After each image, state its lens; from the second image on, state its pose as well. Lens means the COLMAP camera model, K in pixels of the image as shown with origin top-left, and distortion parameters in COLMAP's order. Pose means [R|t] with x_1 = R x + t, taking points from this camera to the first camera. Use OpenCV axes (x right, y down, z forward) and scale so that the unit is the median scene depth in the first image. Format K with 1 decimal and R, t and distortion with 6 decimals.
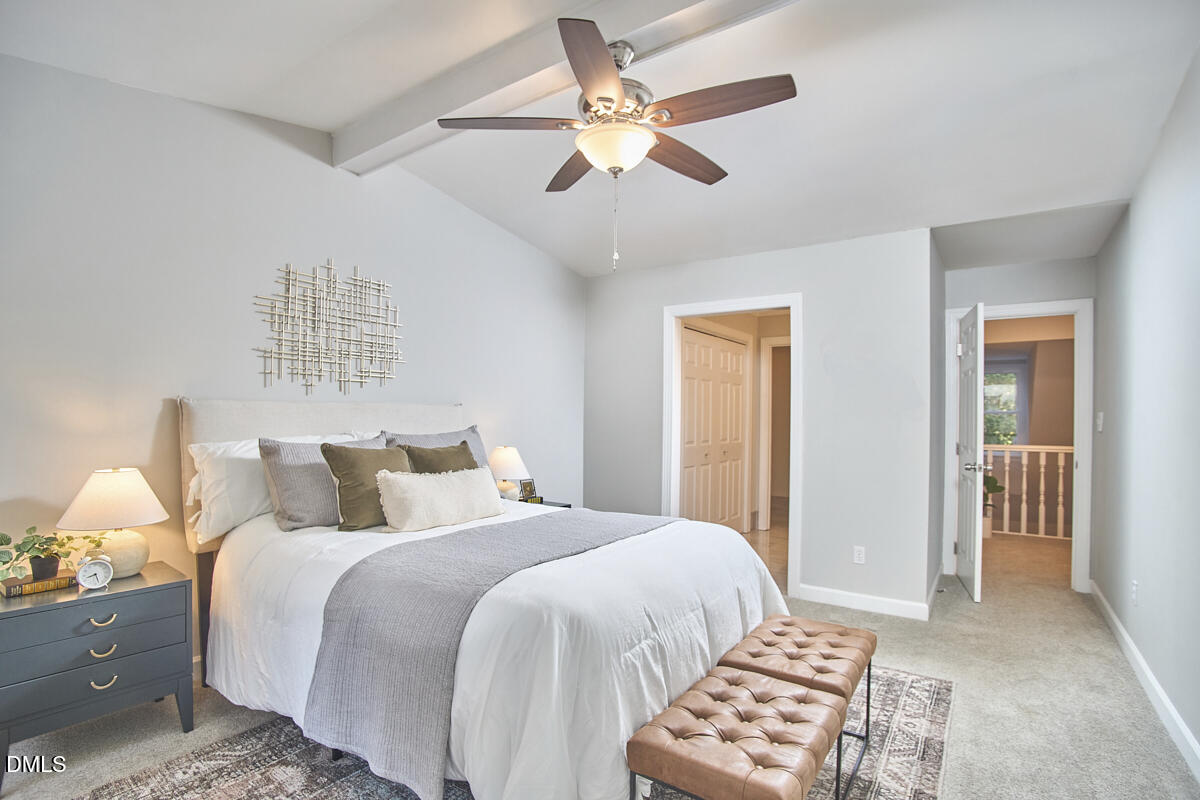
lens RADIAL K [[575.4, 0, 597.7], [0, 575.4, 412.8], [0, 0, 1]] dist [0.000067, 0.000108]
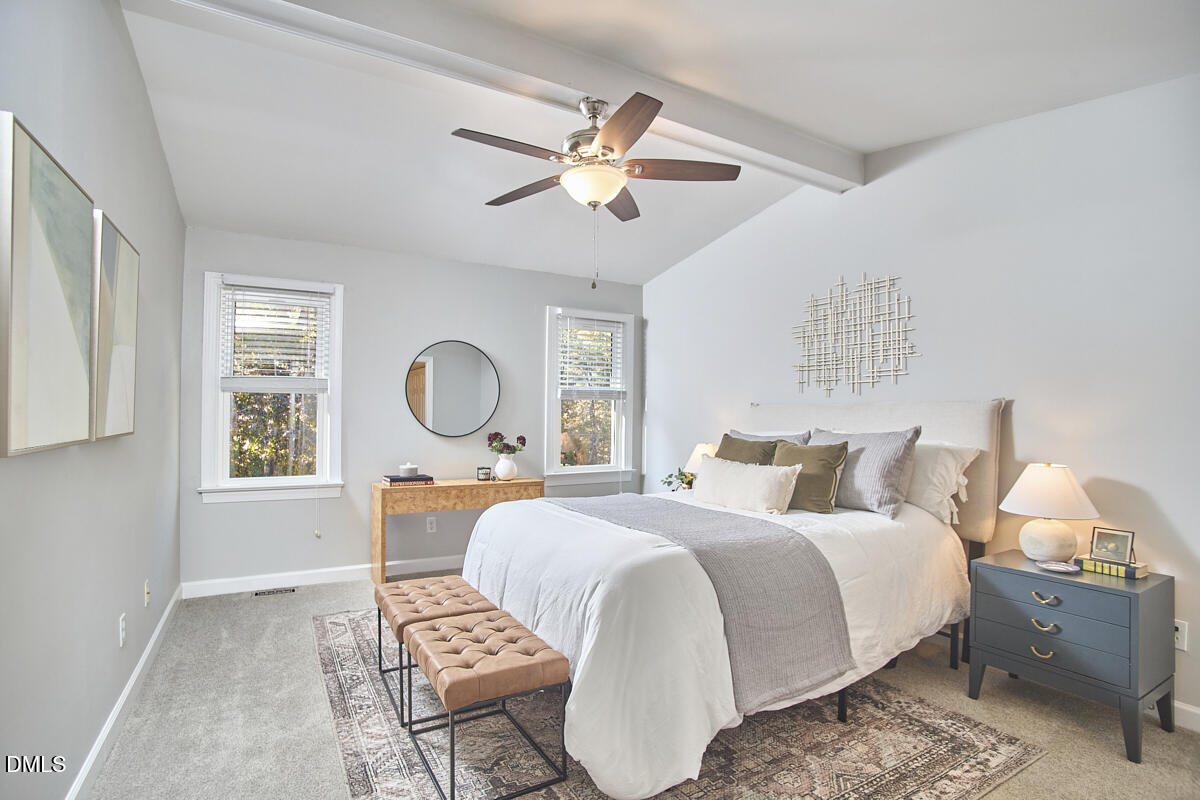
lens RADIAL K [[575.4, 0, 597.7], [0, 575.4, 412.8], [0, 0, 1]] dist [0.000067, 0.000108]
pose [[-0.417050, -0.013325, -0.908786, 0.779999], [-0.007361, 0.999909, -0.011283, 0.017388], [0.908854, 0.001984, -0.417111, 1.062846]]
